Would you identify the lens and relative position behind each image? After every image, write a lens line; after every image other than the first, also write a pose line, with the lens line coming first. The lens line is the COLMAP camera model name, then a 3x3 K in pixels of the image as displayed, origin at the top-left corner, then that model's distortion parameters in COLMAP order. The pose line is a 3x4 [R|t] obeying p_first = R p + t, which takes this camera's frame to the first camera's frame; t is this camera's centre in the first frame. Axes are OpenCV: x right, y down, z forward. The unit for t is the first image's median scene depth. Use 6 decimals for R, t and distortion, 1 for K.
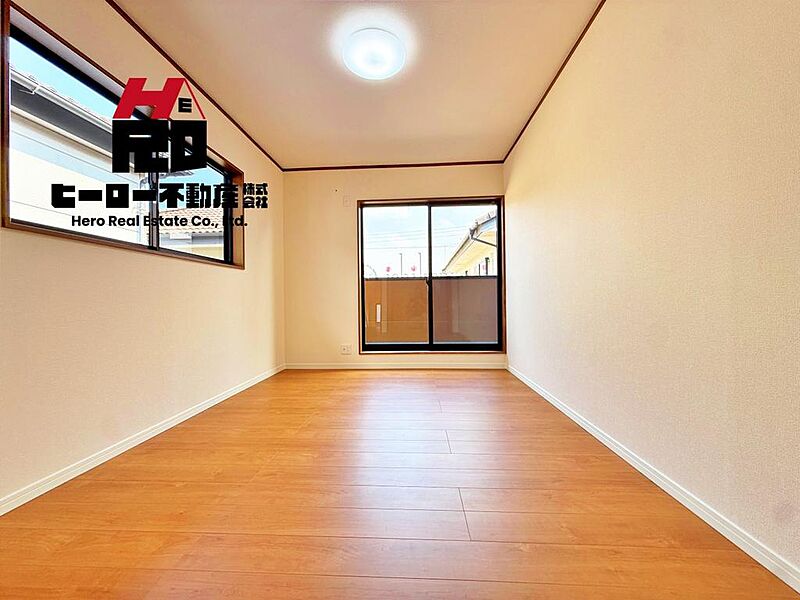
lens RADIAL K [[320.7, 0, 398.5], [0, 320.7, 299.6], [0, 0, 1]] dist [-0.000677, 0.000283]
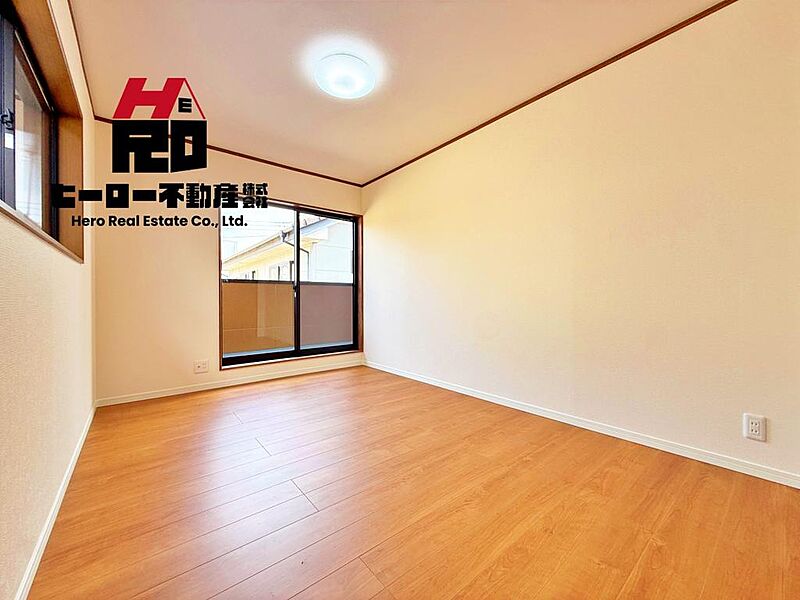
lens RADIAL K [[320.7, 0, 398.5], [0, 320.7, 299.6], [0, 0, 1]] dist [-0.000677, 0.000283]
pose [[0.731160, 0.008352, 0.682154, -0.360571], [-0.005925, 0.999965, -0.005893, -0.014017], [-0.682180, 0.000267, 0.731184, 0.061278]]
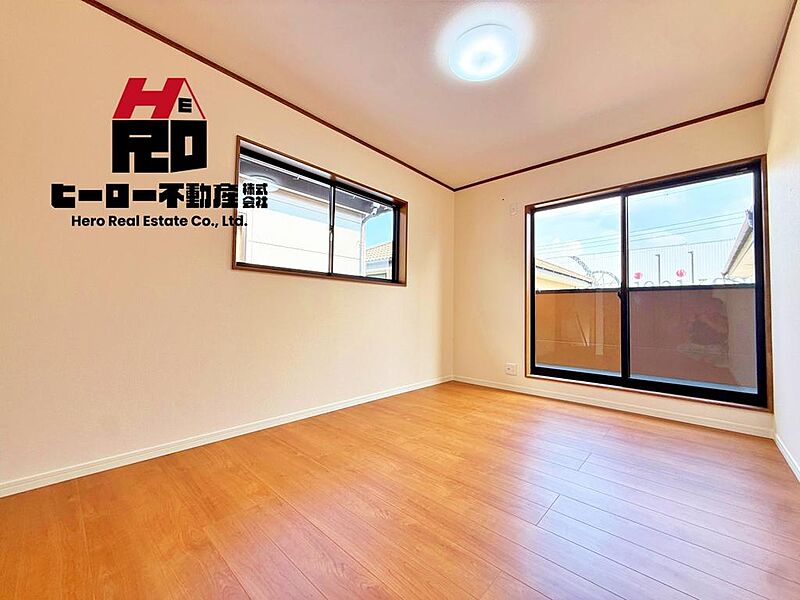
lens RADIAL K [[320.7, 0, 398.5], [0, 320.7, 299.6], [0, 0, 1]] dist [-0.000677, 0.000283]
pose [[0.770469, -0.000117, -0.637478, 0.175379], [-0.022326, 0.999382, -0.027167, -0.012266], [0.637086, 0.035163, 0.769990, 0.082917]]
